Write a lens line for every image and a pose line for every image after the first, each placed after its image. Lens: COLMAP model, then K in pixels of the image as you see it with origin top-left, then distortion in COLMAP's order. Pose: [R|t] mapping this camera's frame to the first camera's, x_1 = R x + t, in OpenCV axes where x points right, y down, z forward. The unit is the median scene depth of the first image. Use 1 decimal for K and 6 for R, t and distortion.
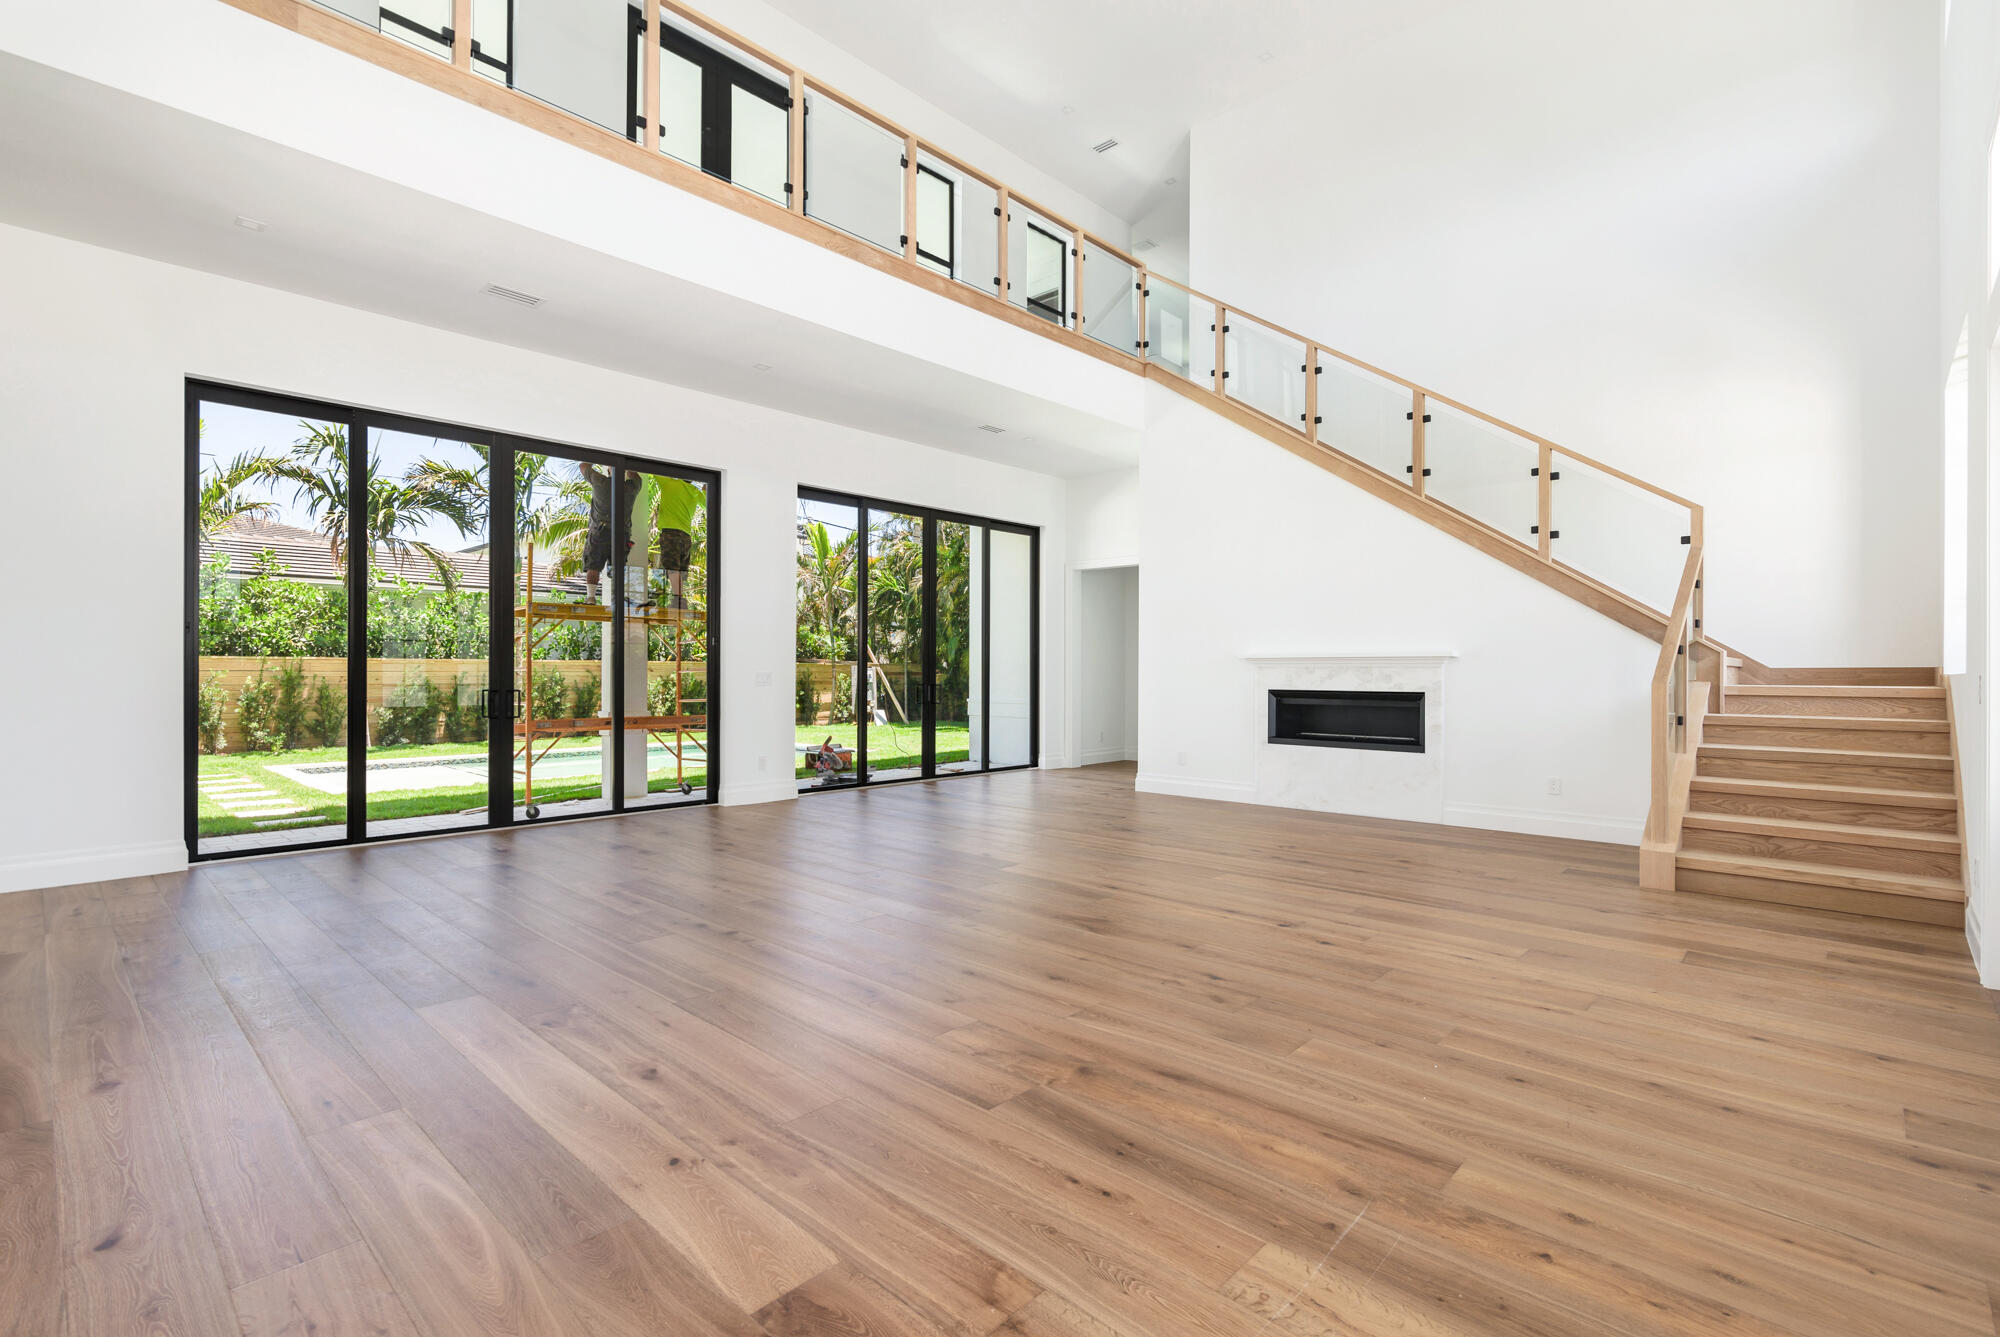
lens RADIAL K [[921.4, 0, 1000.6], [0, 921.4, 673.1], [0, 0, 1]] dist [0.000100, 0.000299]
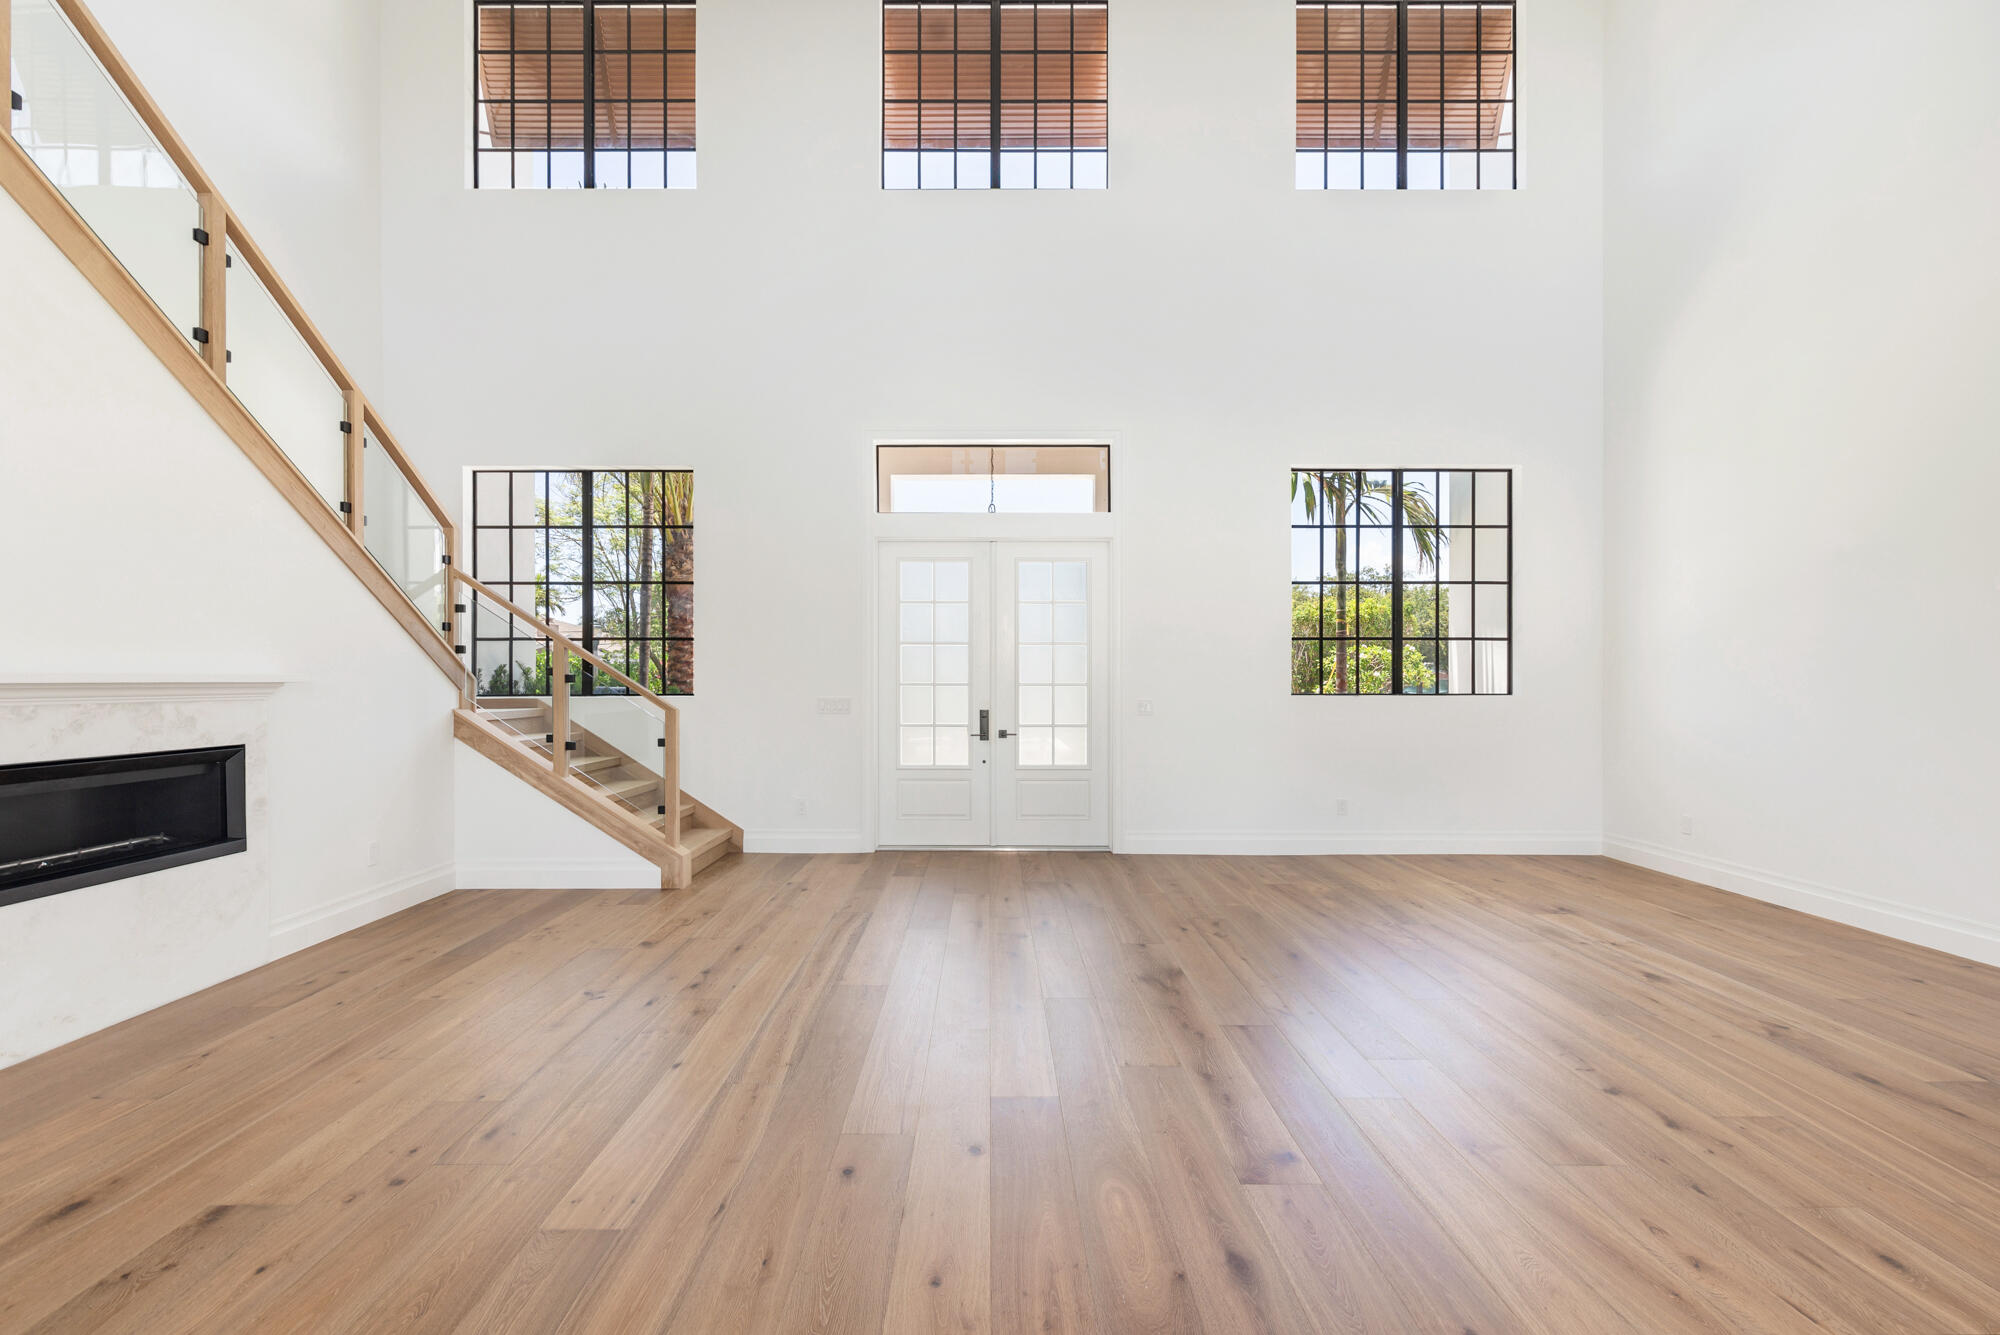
lens RADIAL K [[921.4, 0, 999.6], [0, 921.4, 675.9], [0, 0, 1]] dist [0.000100, 0.000299]
pose [[-0.692006, -0.003943, 0.721881, -0.821378], [0.000146, 0.999984, 0.005602, -0.072256], [-0.721892, 0.003982, -0.691995, 3.160466]]
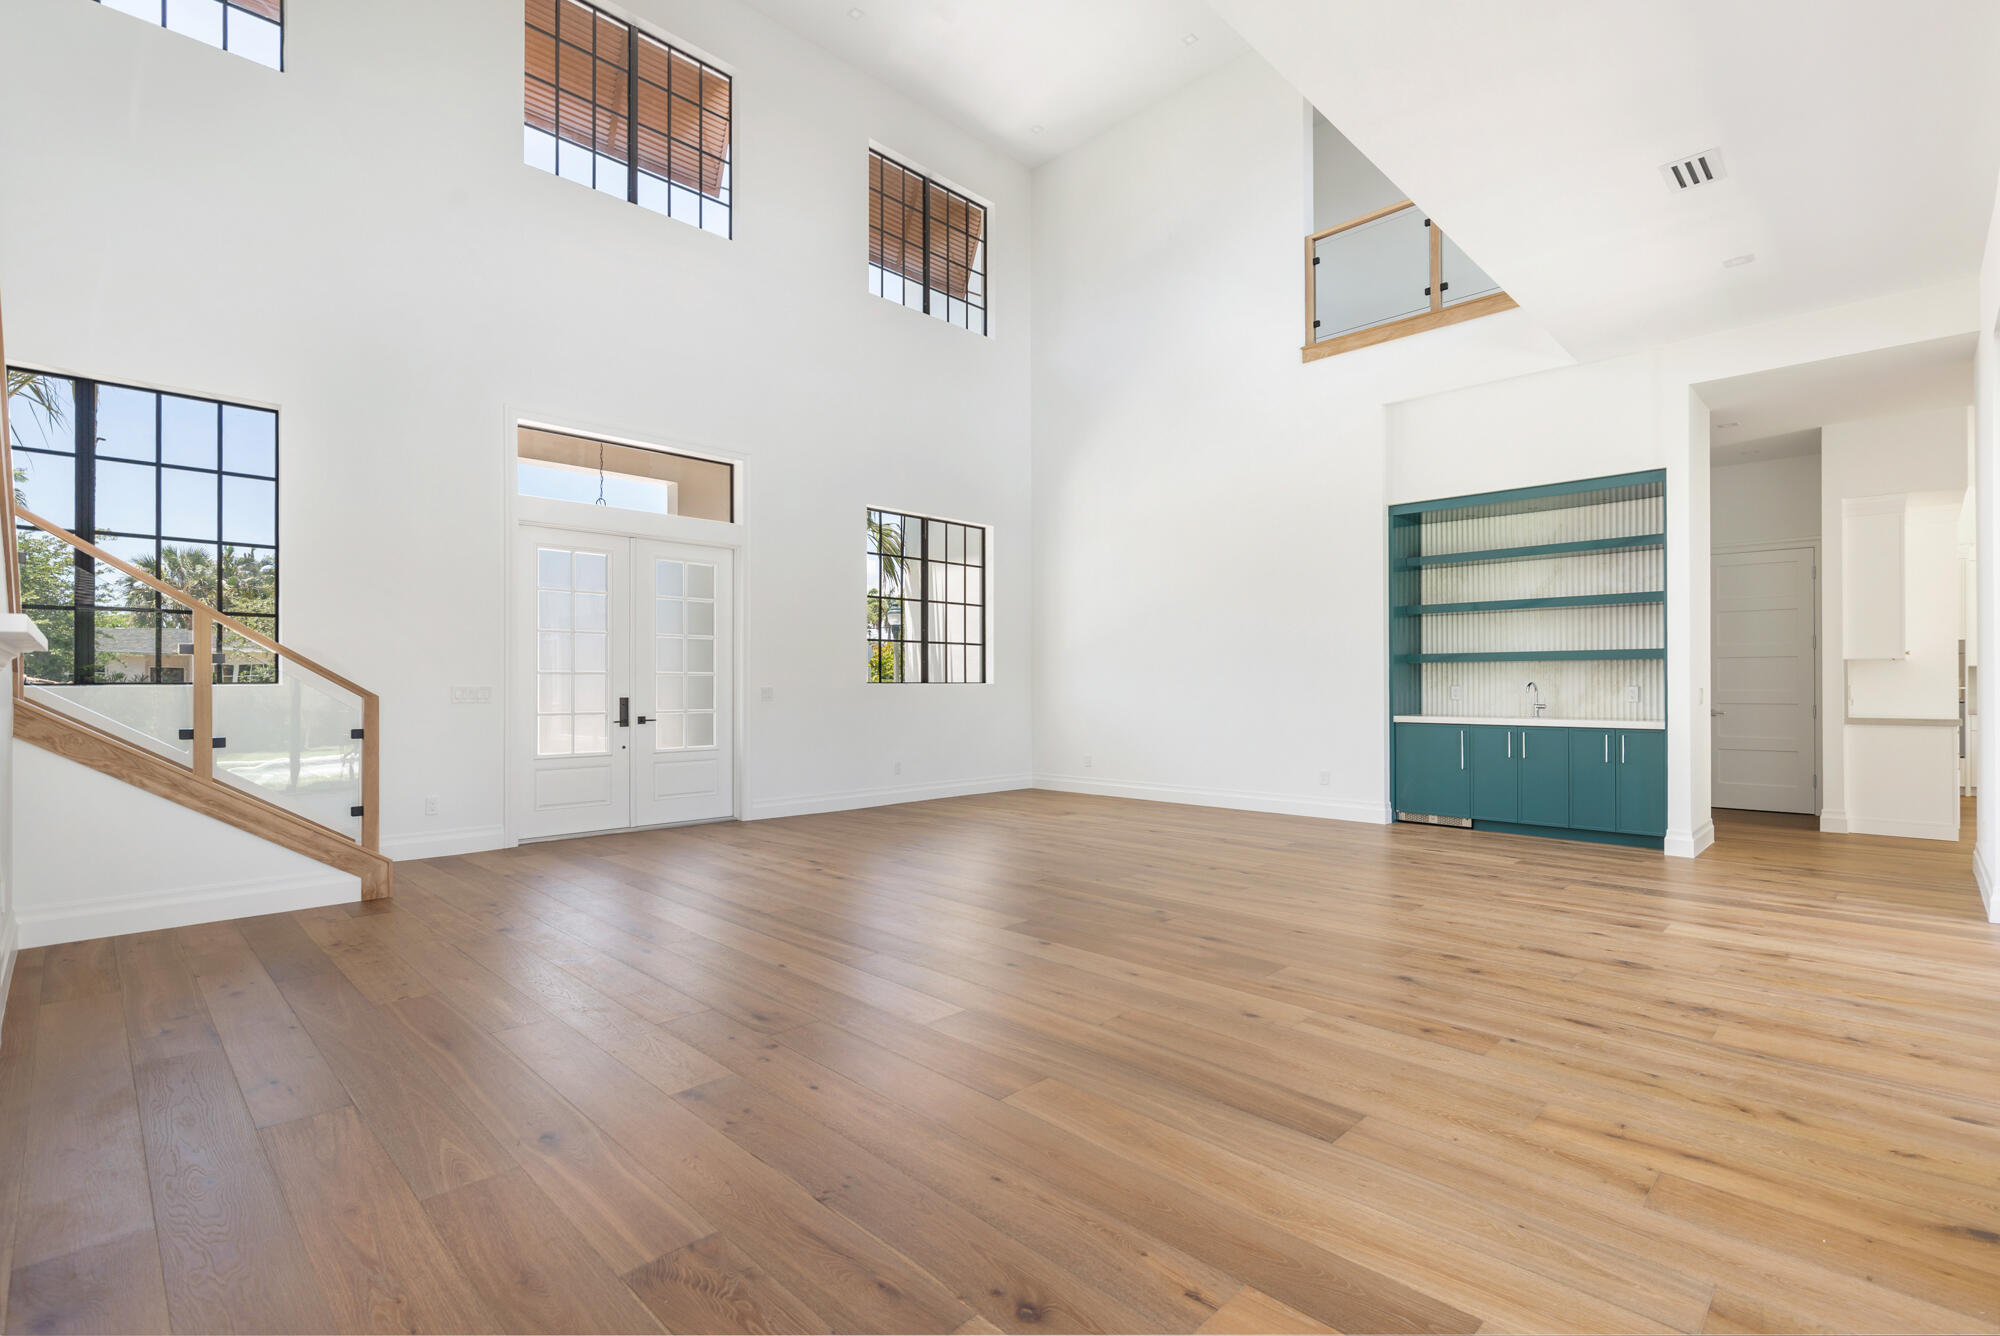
lens RADIAL K [[921.4, 0, 992.4], [0, 921.4, 674.3], [0, 0, 1]] dist [0.000100, 0.000299]
pose [[-0.999793, -0.004332, 0.019877, -0.257784], [-0.004414, 0.999982, -0.004043, -0.037174], [-0.019859, -0.004129, -0.999794, 3.843300]]
